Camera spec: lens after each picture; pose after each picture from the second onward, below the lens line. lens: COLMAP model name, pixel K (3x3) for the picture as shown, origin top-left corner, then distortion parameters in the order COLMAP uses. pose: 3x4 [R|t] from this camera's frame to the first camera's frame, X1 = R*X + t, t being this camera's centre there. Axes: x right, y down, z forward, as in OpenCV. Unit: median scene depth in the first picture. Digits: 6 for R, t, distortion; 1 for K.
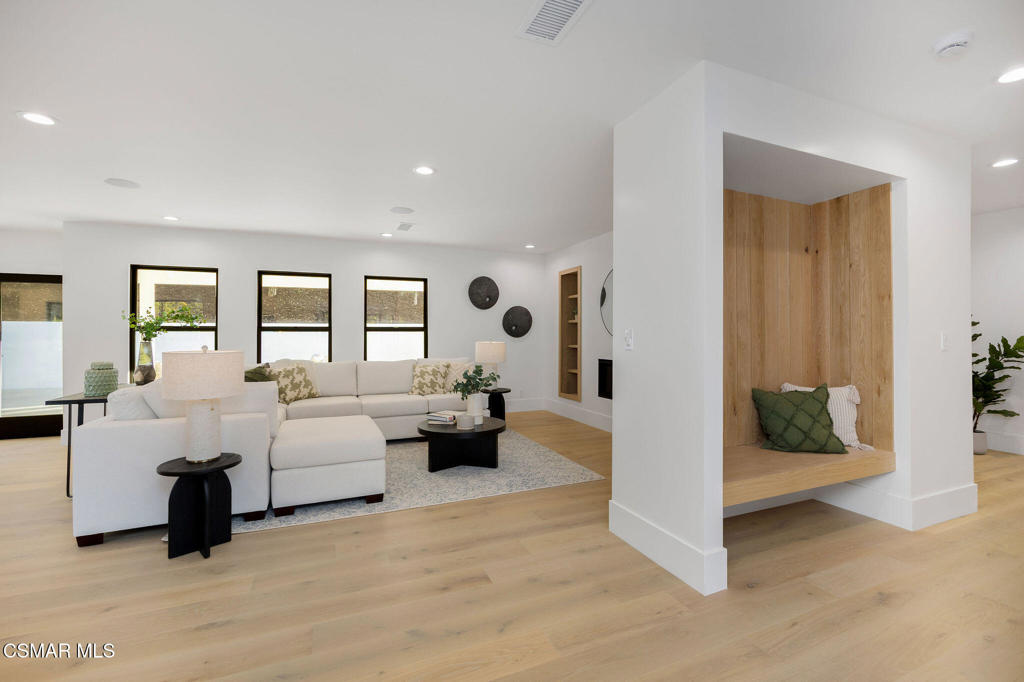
lens RADIAL K [[445.9, 0, 511.8], [0, 445.9, 335.3], [0, 0, 1]] dist [-0.002281, -0.000376]
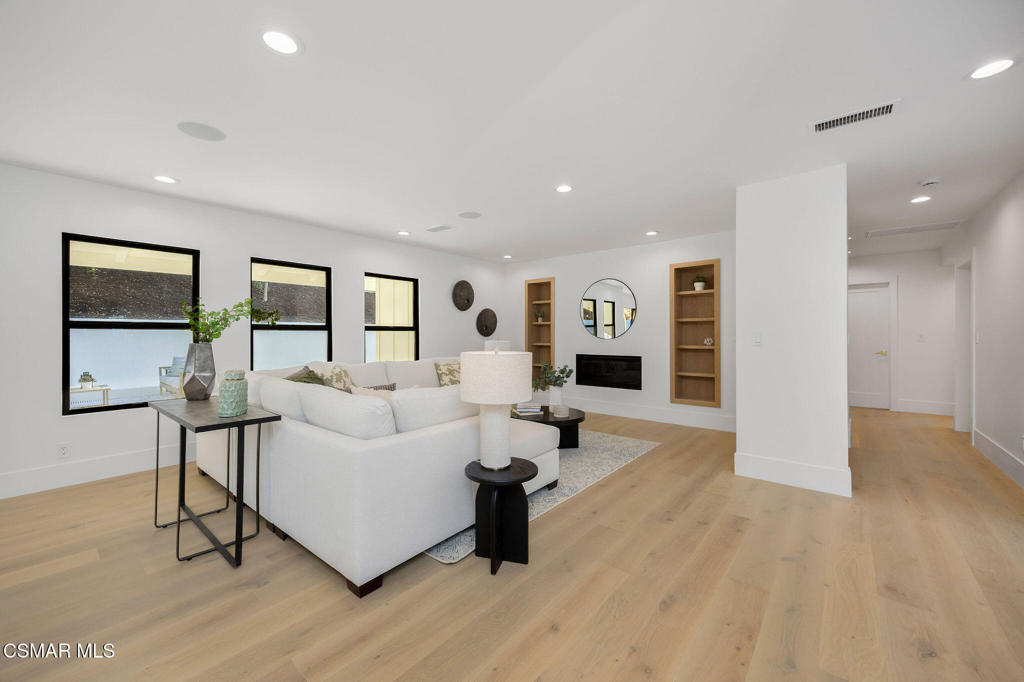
lens RADIAL K [[397.9, 0, 512.4], [0, 397.9, 341.2], [0, 0, 1]] dist [0.002833, 0.000586]
pose [[0.887554, -0.006327, 0.460661, -0.481539], [-0.001630, 0.999856, 0.016872, -0.001312], [-0.460701, -0.015726, 0.887416, 0.105941]]
